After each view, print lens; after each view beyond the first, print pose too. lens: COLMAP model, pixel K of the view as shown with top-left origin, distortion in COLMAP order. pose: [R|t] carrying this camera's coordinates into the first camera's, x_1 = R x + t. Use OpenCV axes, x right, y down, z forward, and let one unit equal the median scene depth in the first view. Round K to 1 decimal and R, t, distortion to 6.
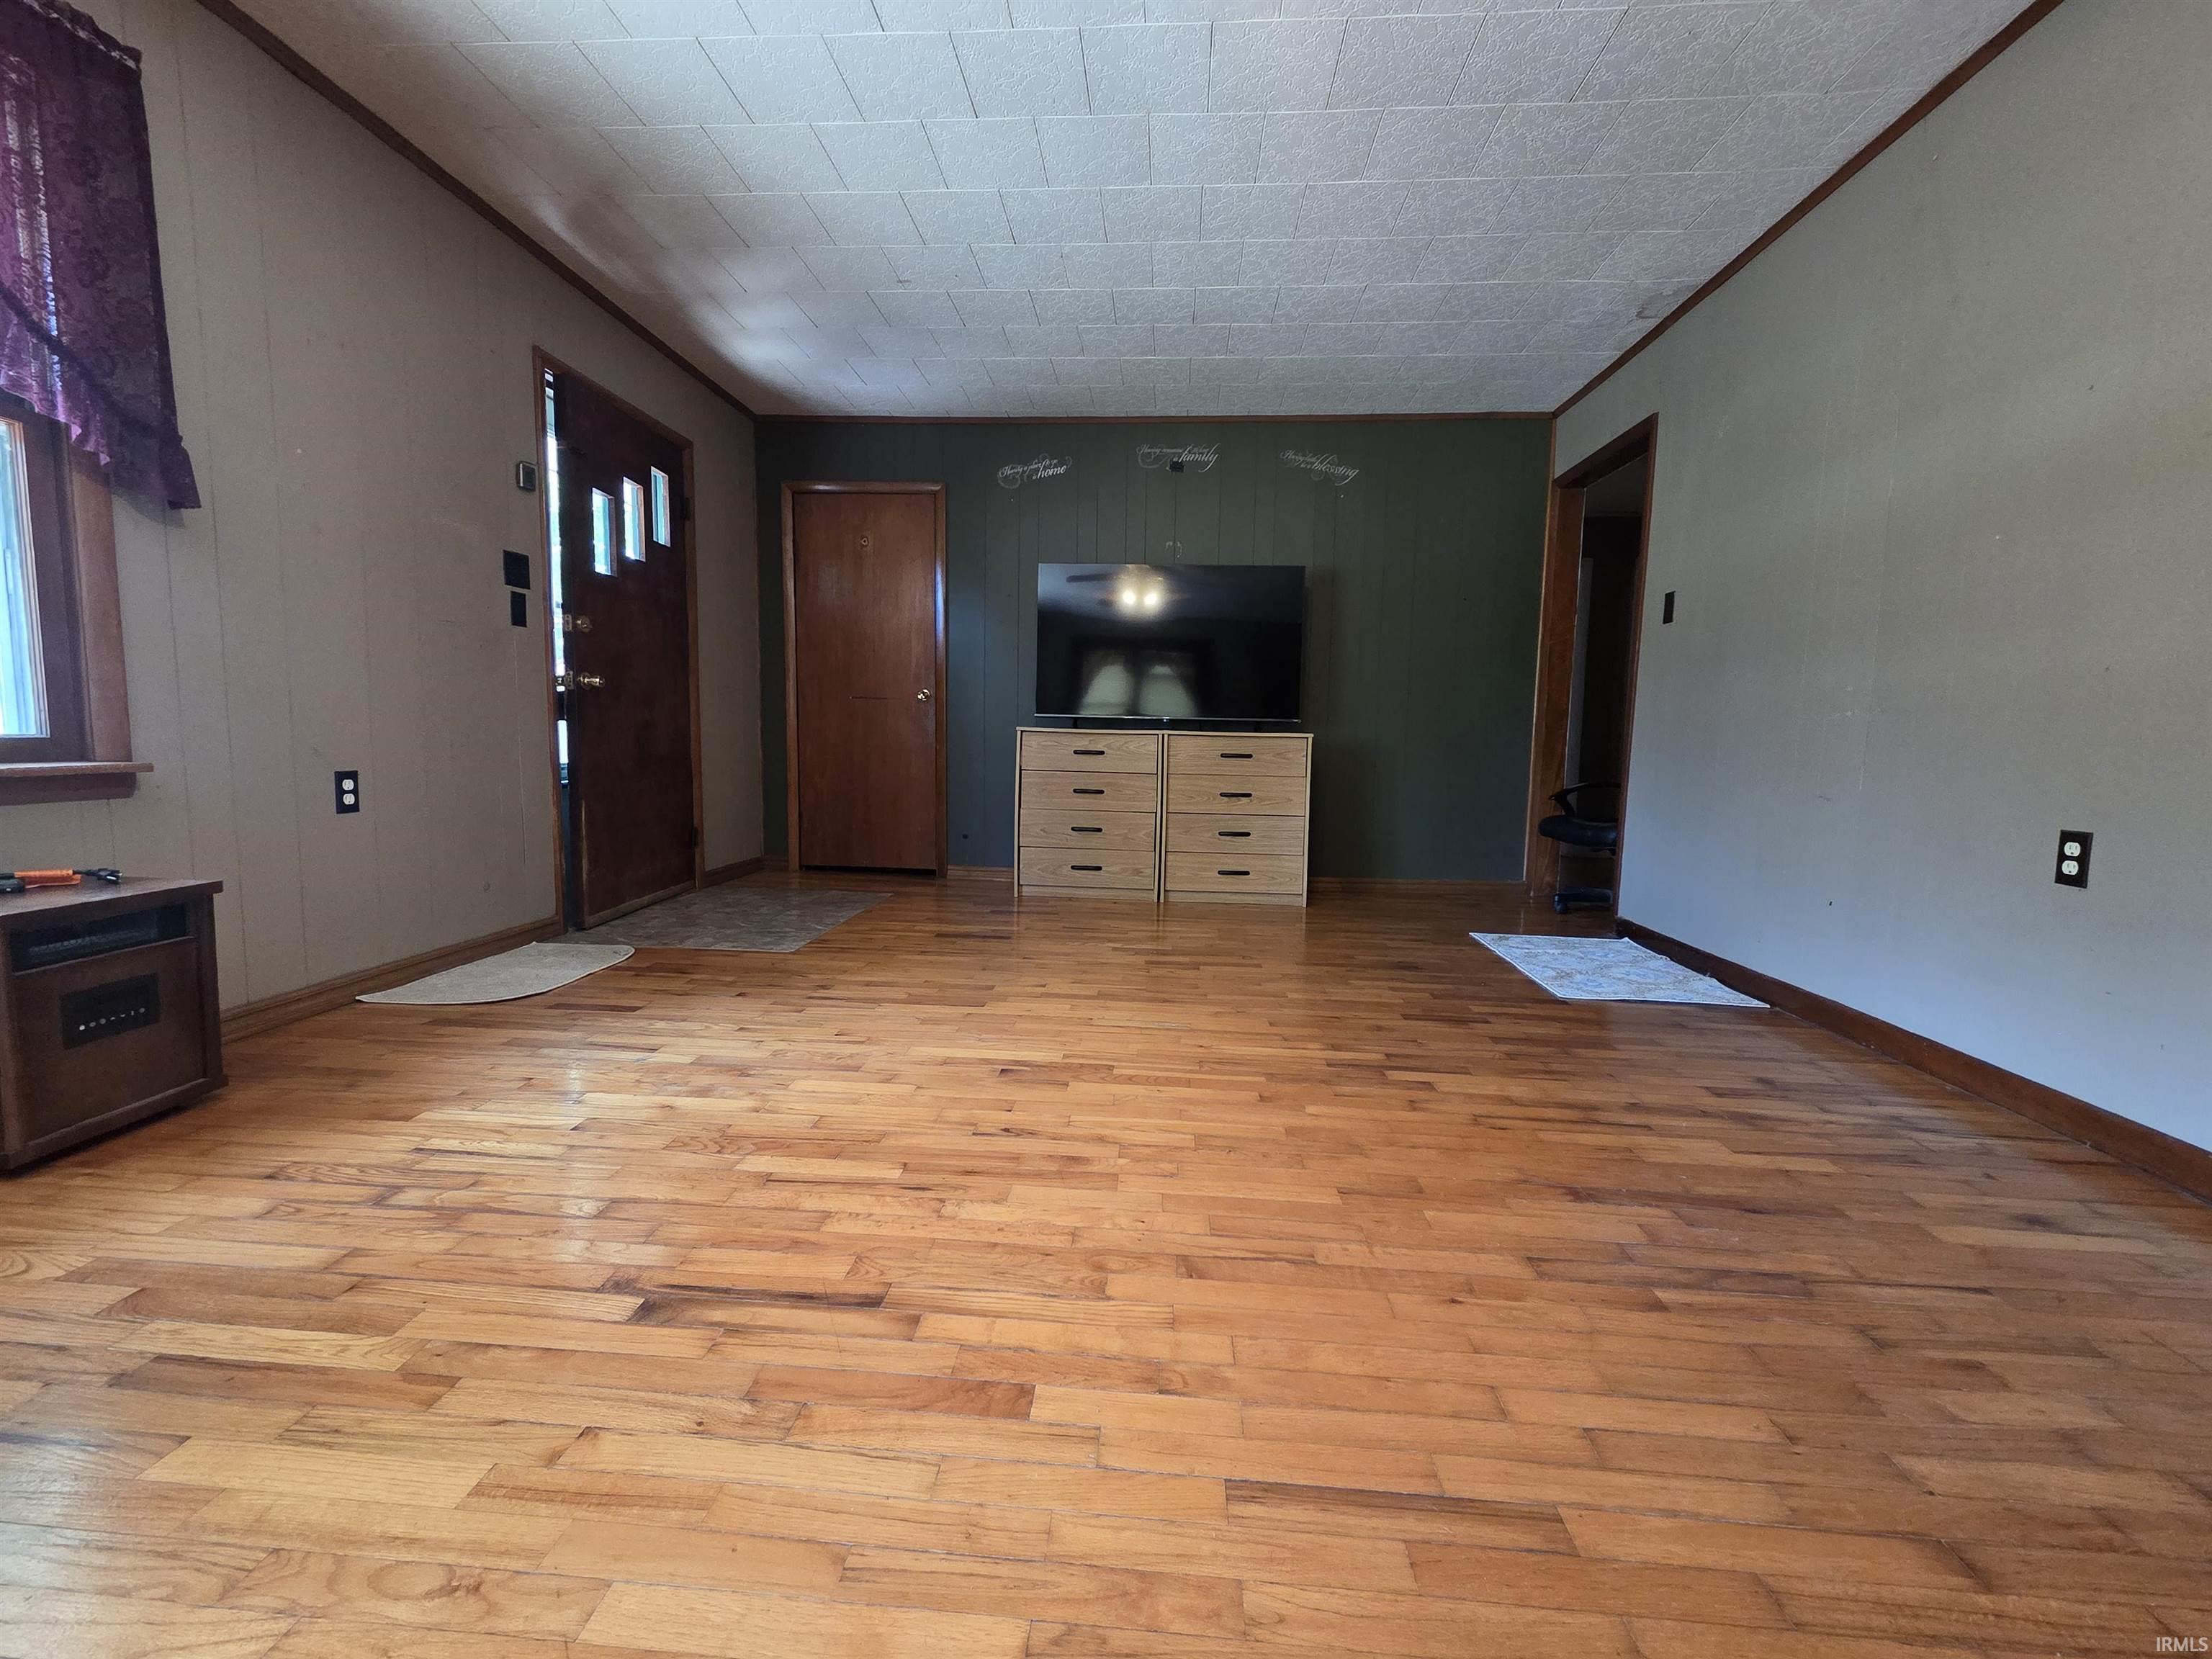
lens RADIAL K [[906.0, 0, 1099.4], [0, 906.0, 815.8], [0, 0, 1]] dist [-0.000935, -0.000369]
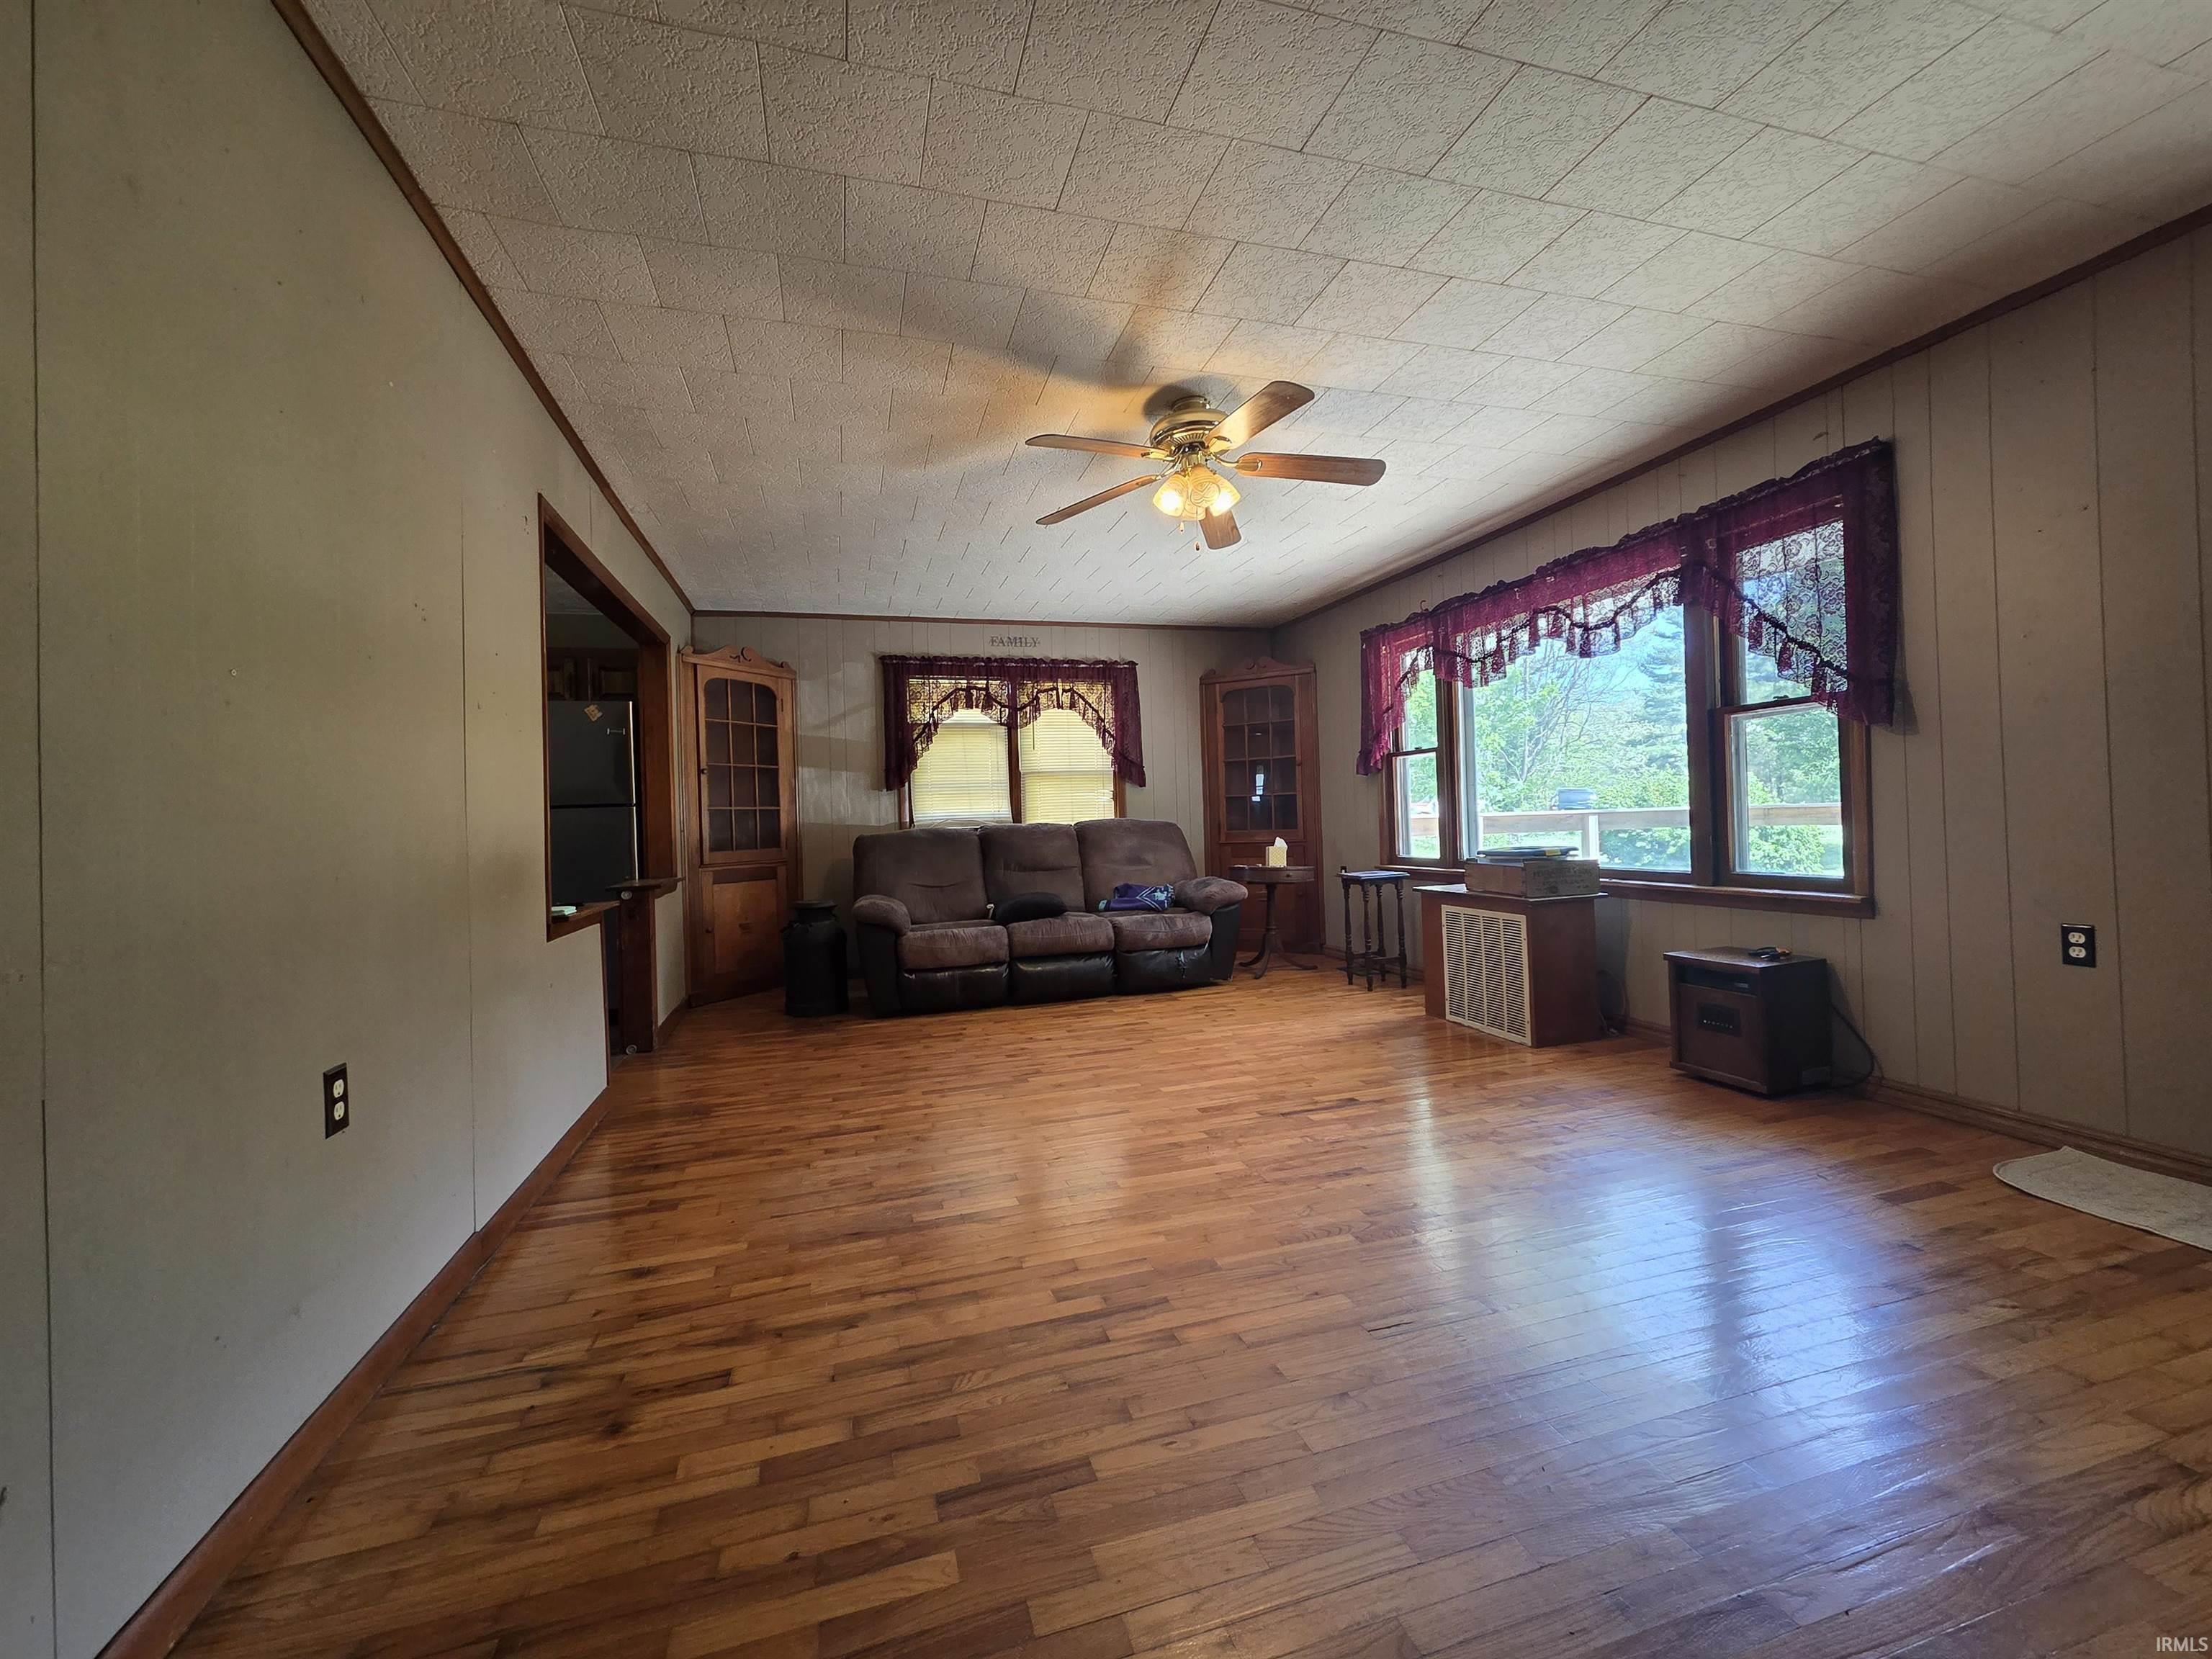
lens RADIAL K [[906.0, 0, 1099.4], [0, 906.0, 815.8], [0, 0, 1]] dist [-0.000935, -0.000369]
pose [[-0.936700, 0.009642, -0.350000, 0.714385], [-0.018068, 0.996958, 0.075819, -0.296335], [0.349666, 0.077344, -0.933676, 2.043235]]
